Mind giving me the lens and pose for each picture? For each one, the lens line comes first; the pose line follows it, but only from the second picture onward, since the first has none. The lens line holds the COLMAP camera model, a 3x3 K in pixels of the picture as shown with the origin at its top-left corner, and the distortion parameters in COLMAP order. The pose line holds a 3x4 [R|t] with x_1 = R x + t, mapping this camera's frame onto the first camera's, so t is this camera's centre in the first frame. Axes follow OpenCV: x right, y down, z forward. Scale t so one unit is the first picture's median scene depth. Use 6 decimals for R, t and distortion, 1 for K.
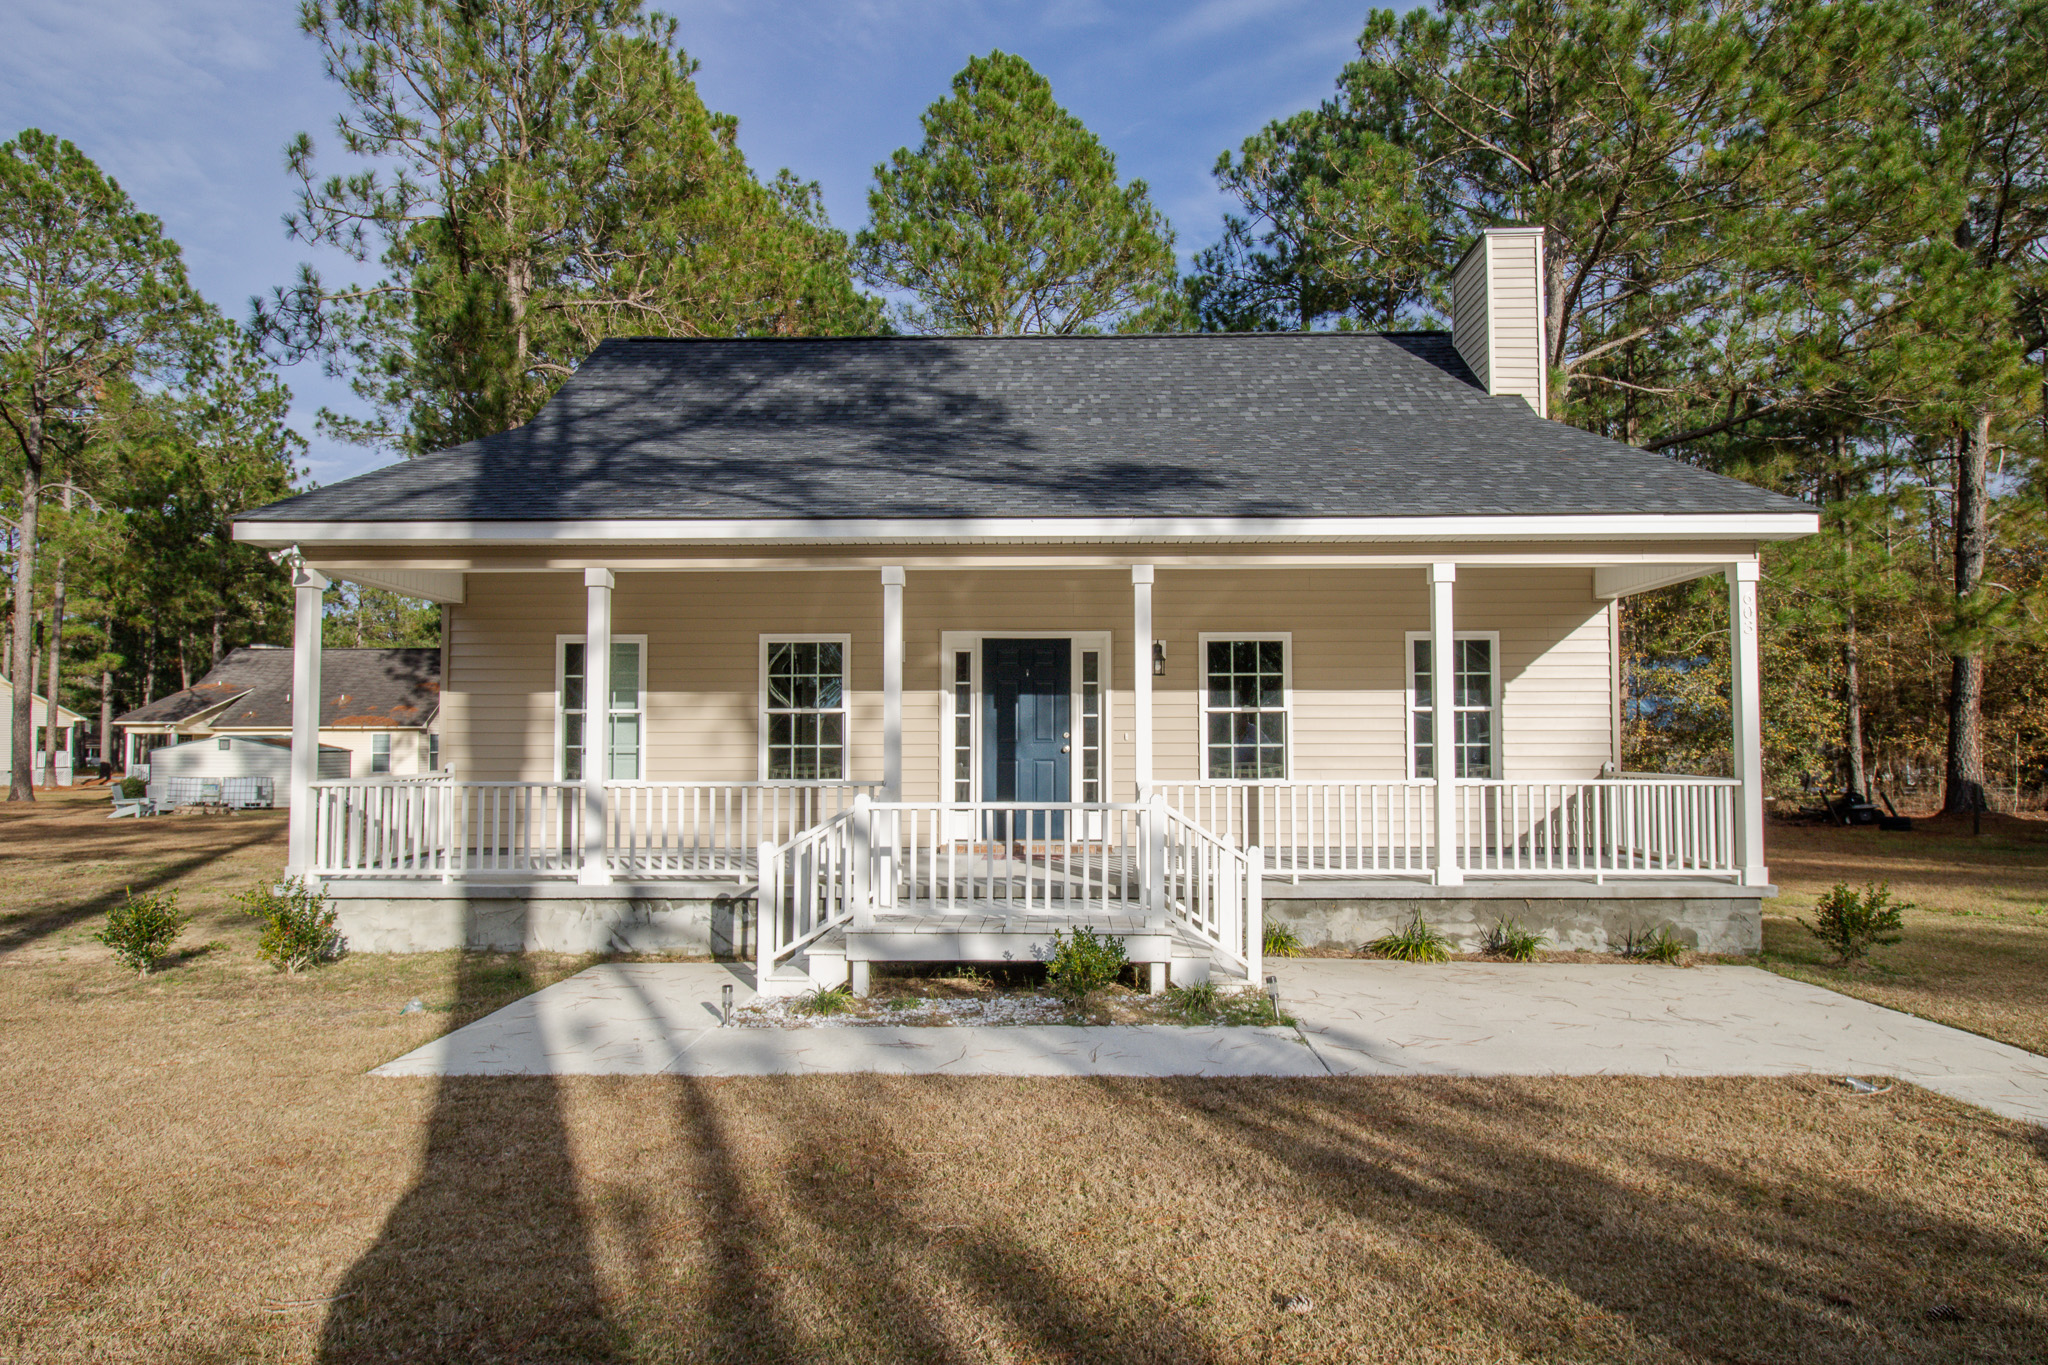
lens RADIAL K [[1168.6, 0, 1024.0], [0, 1168.6, 697.7], [0, 0, 1]] dist [-0.001926, -0.000095]
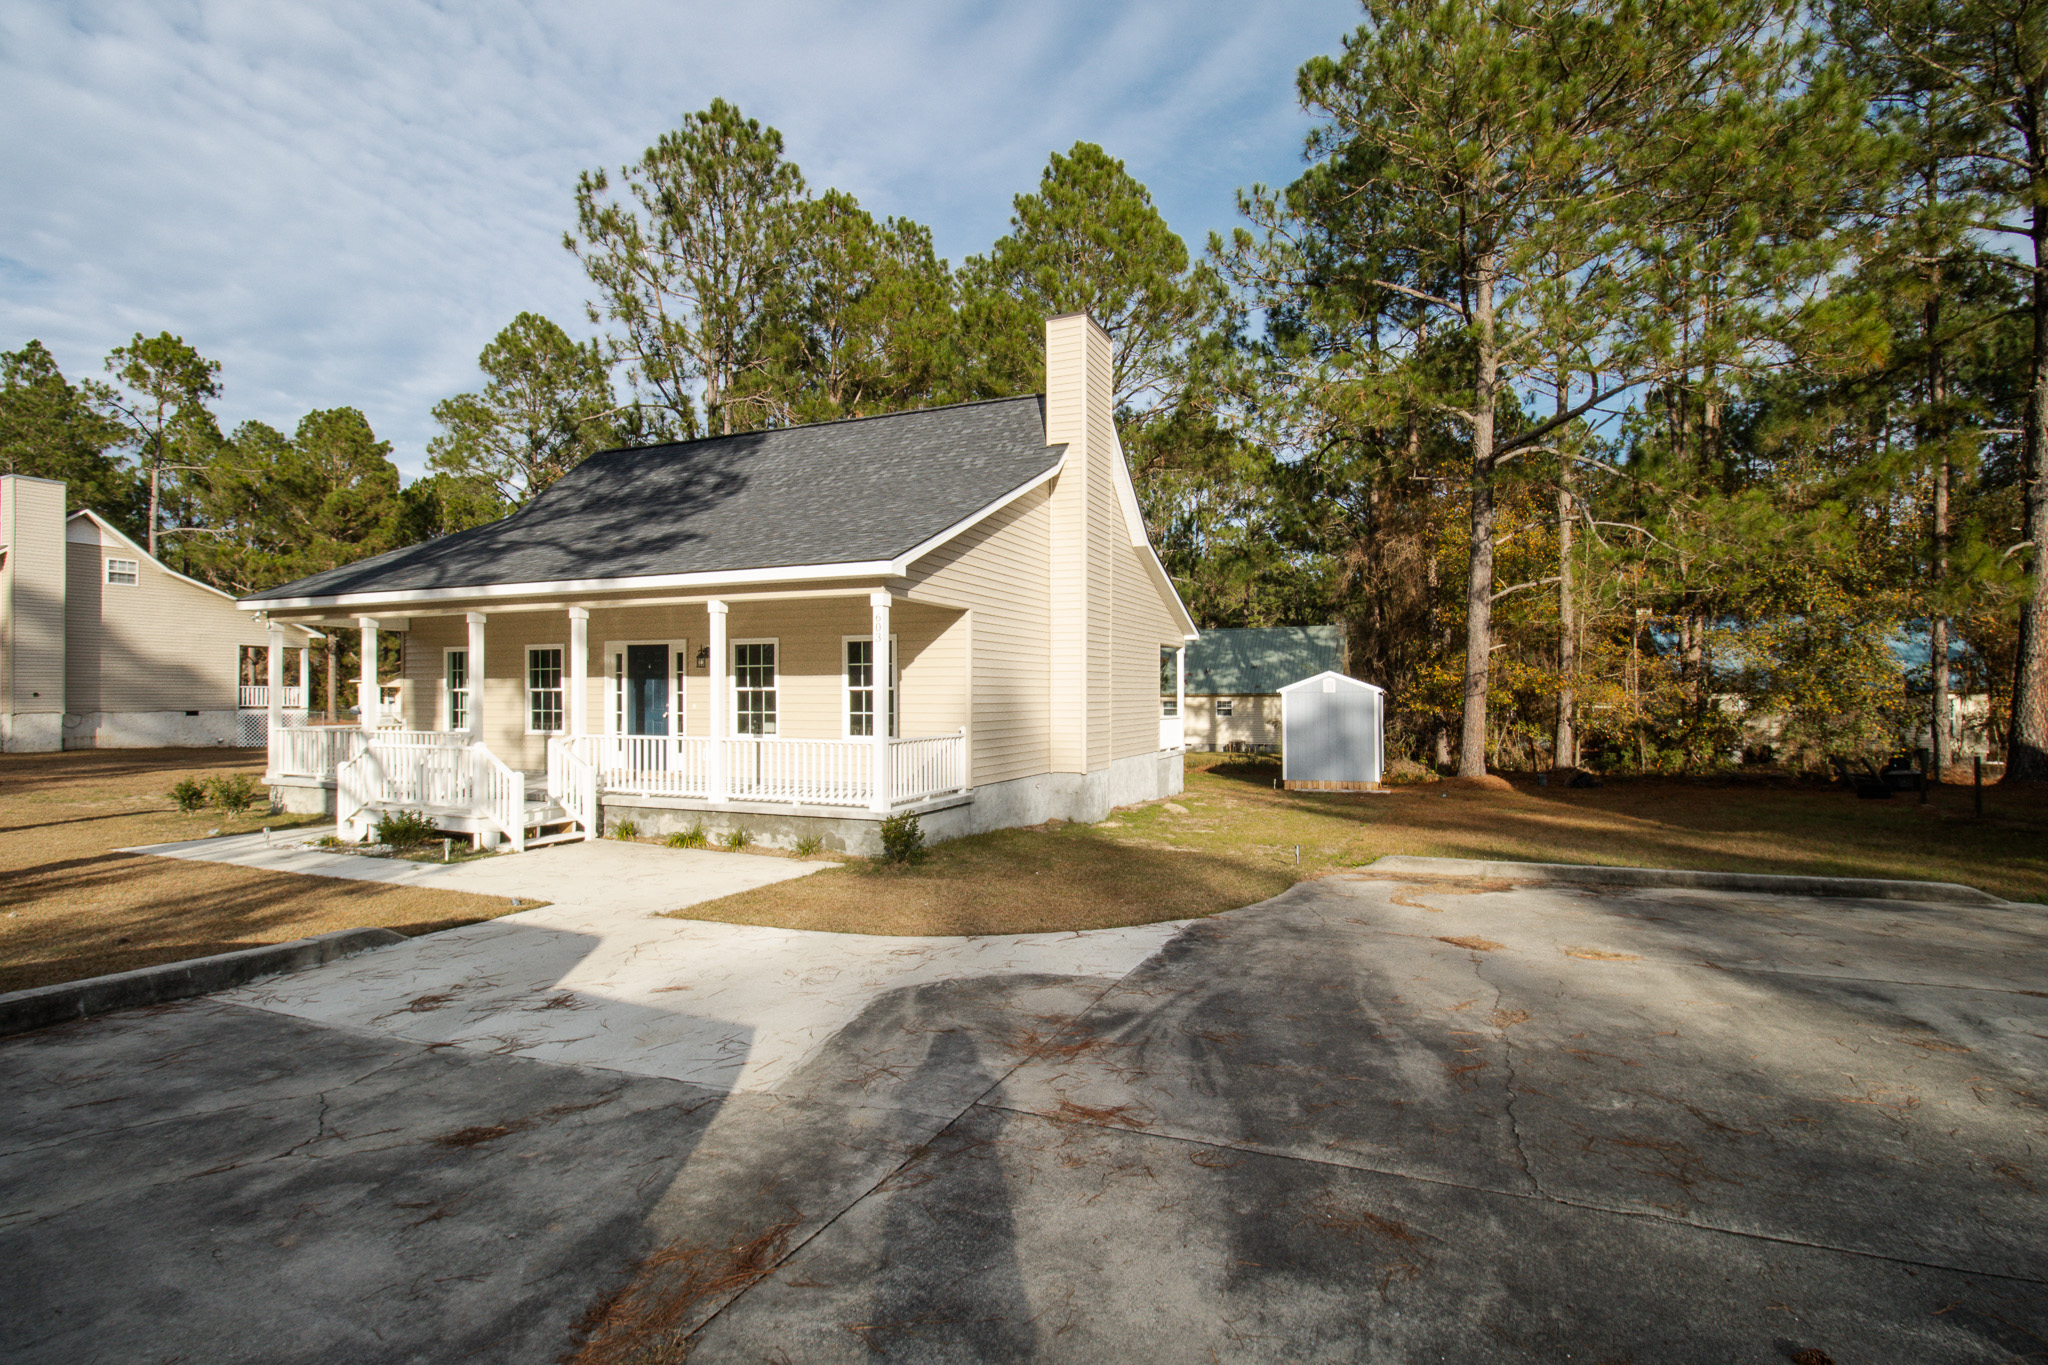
lens RADIAL K [[967.2, 0, 1027.5], [0, 967.2, 672.8], [0, 0, 1]] dist [-0.002507, -0.000400]
pose [[0.922527, -0.006780, -0.385872, 1.001022], [0.005687, 0.999976, -0.003973, -0.003931], [0.385890, 0.001471, 0.922544, -0.026203]]
